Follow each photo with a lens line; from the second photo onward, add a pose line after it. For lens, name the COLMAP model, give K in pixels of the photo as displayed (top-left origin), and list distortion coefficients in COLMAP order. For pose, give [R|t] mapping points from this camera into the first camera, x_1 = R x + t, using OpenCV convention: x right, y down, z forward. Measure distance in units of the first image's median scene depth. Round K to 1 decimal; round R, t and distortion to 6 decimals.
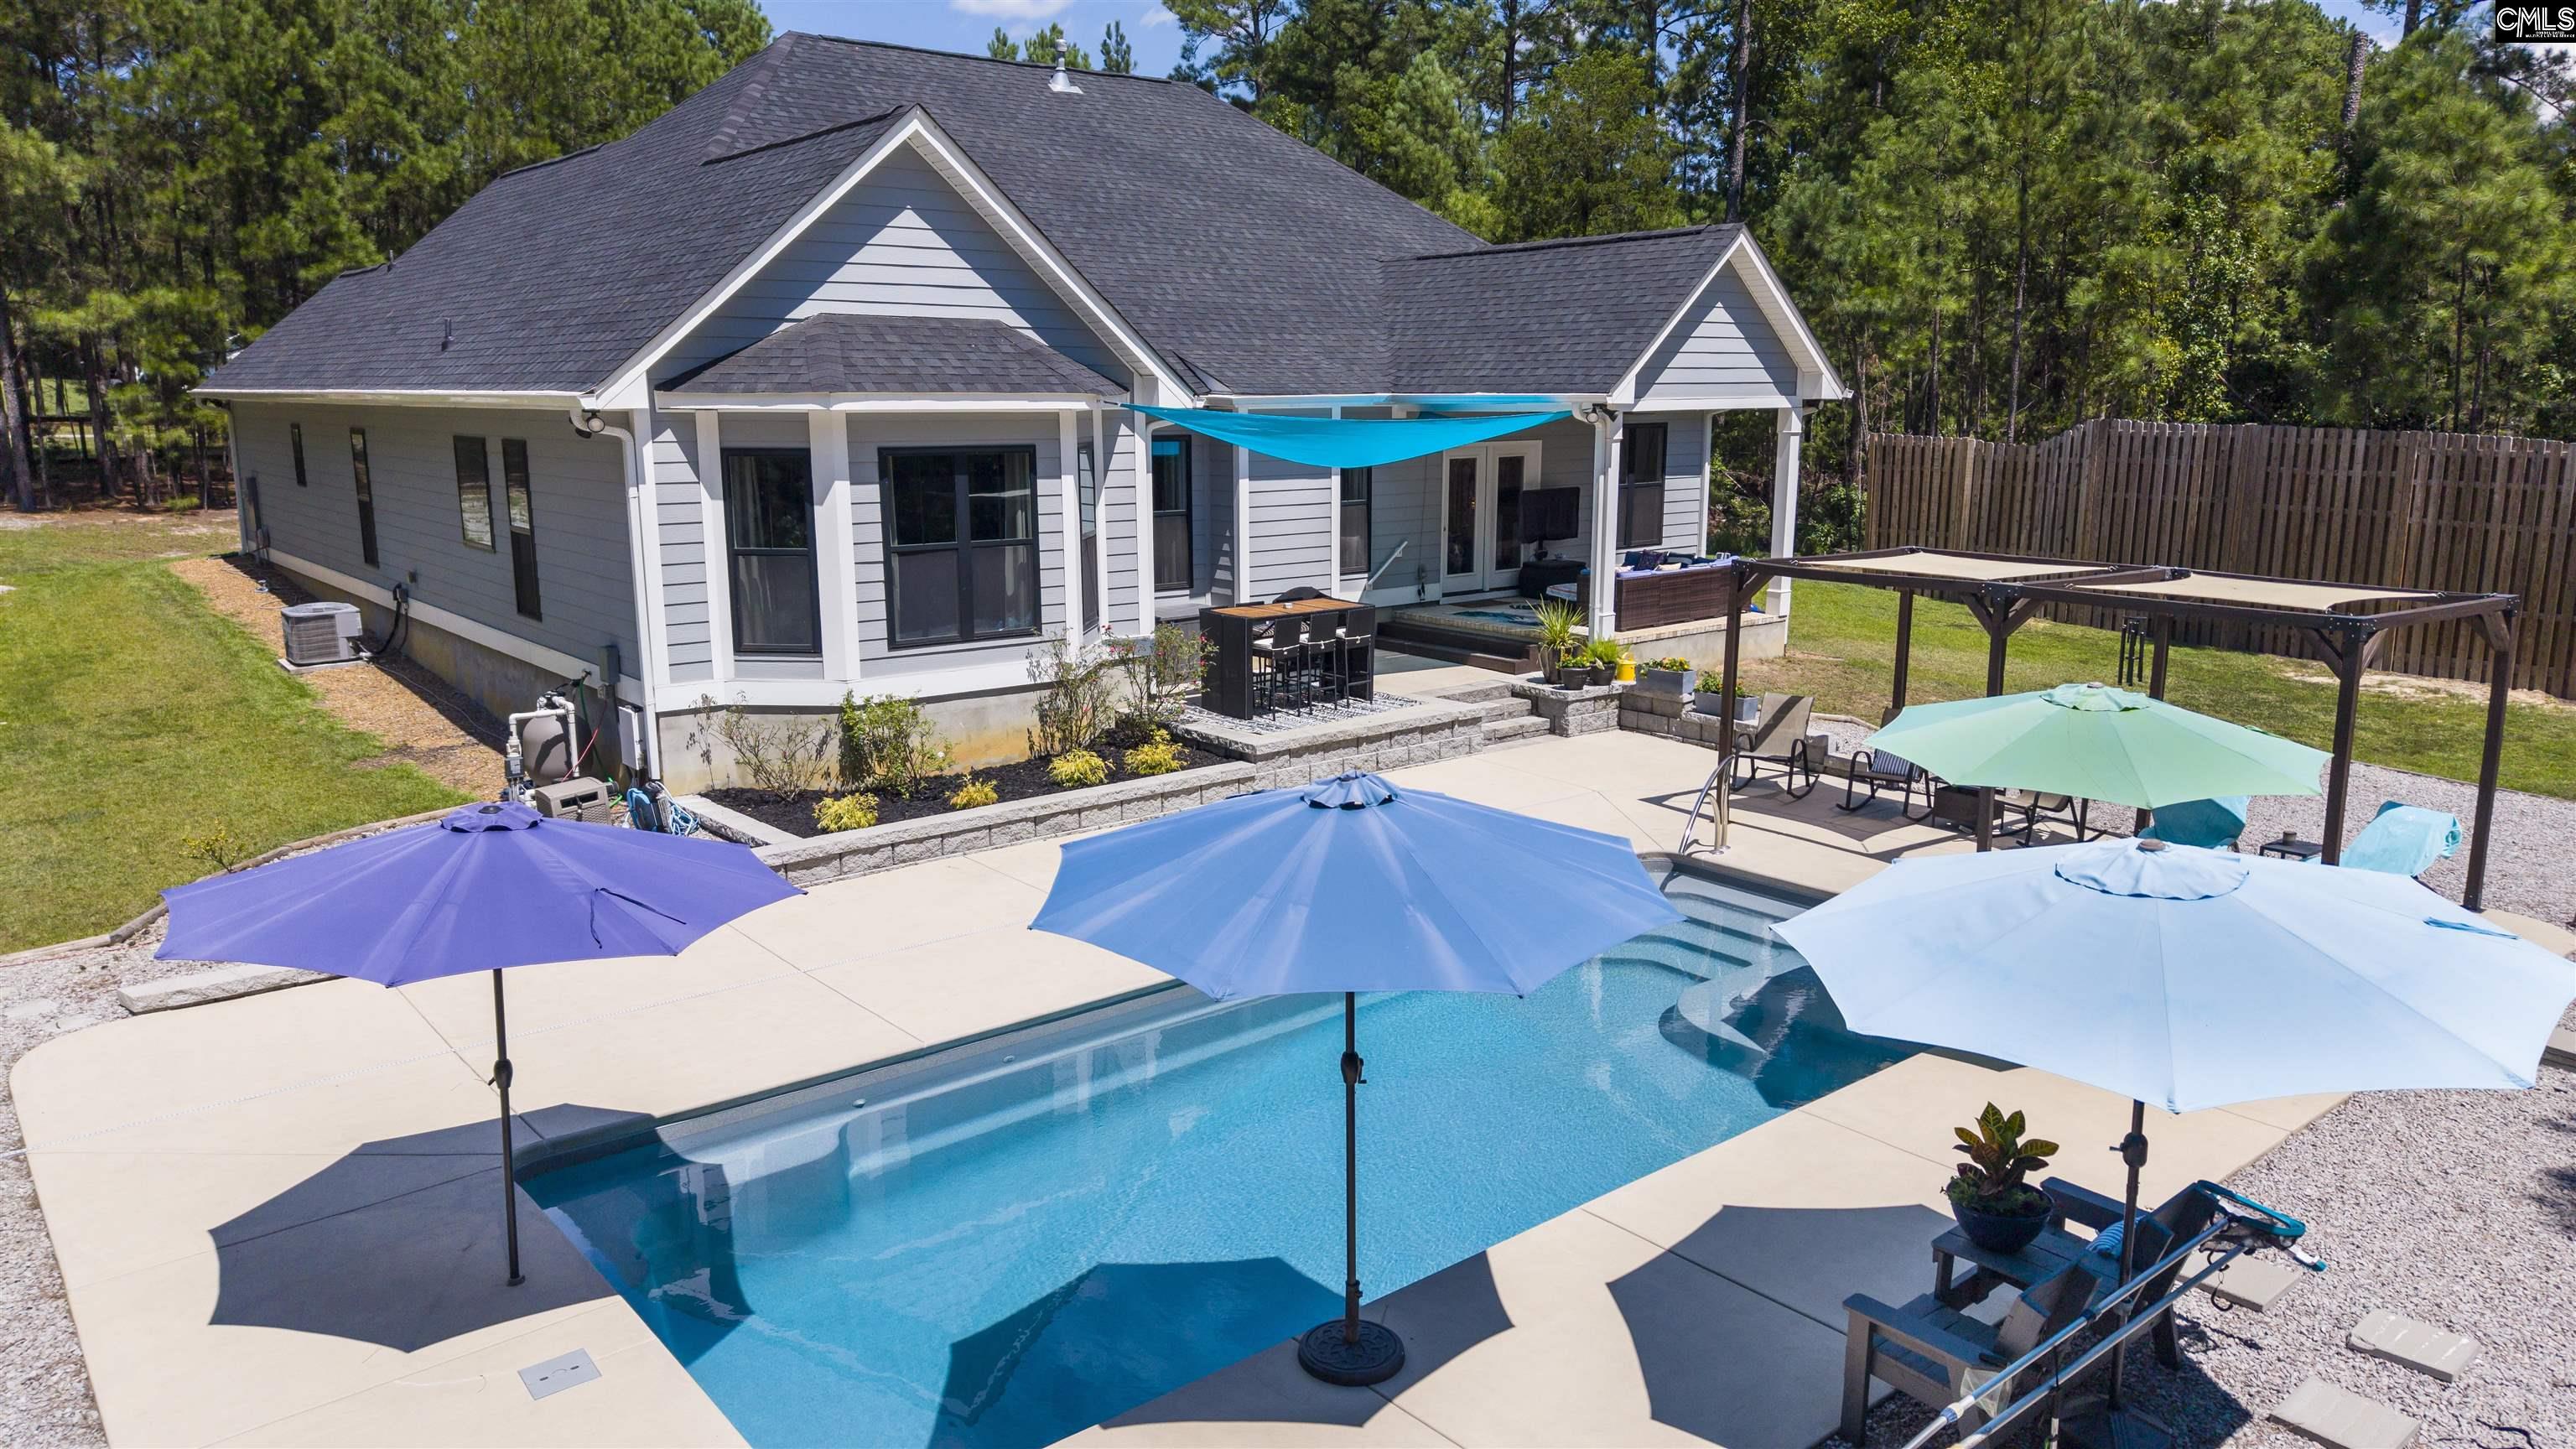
lens RADIAL K [[1719.1, 0, 1288.0], [0, 1719.1, 724.5], [0, 0, 1]] dist [0.007010, -0.001930]
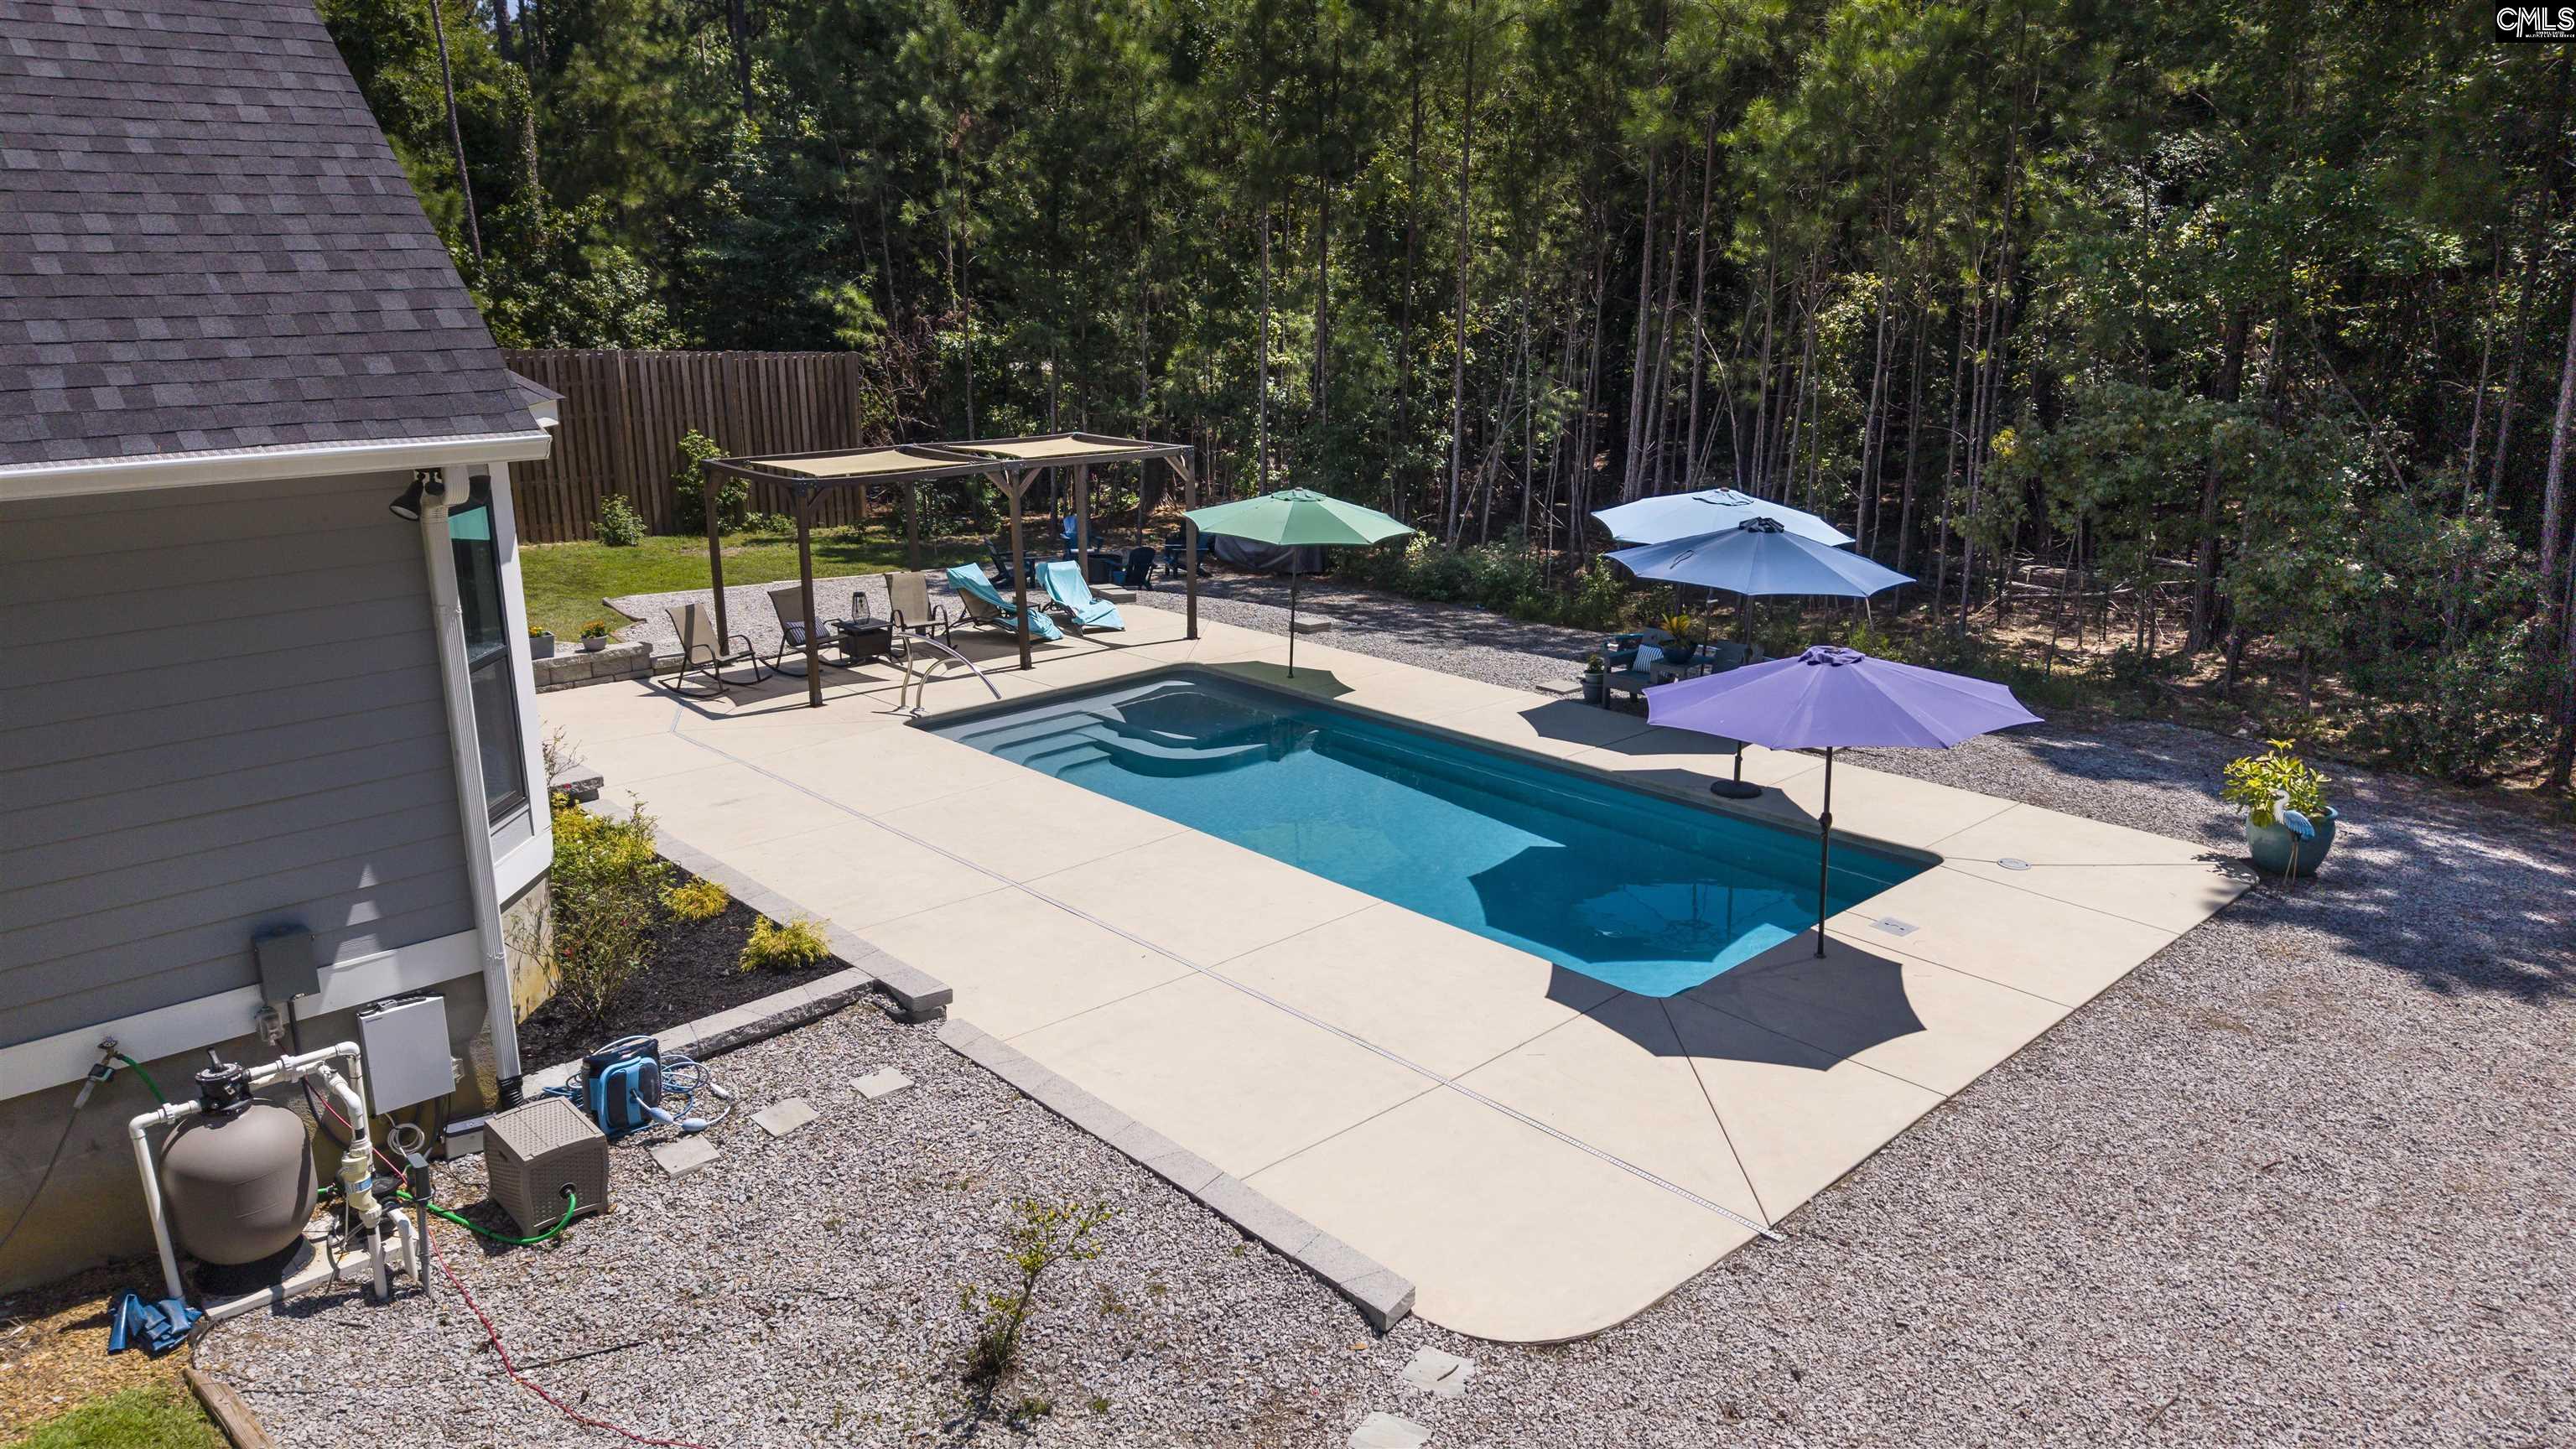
lens RADIAL K [[1714.6, 0, 1288.0], [0, 1714.6, 724.5], [0, 0, 1]] dist [0.018849, -0.016304]
pose [[-0.052257, -0.274217, 0.960247, -0.770057], [0.204412, 0.938264, 0.279064, -0.163231], [-0.977489, 0.210869, 0.007023, 0.593108]]
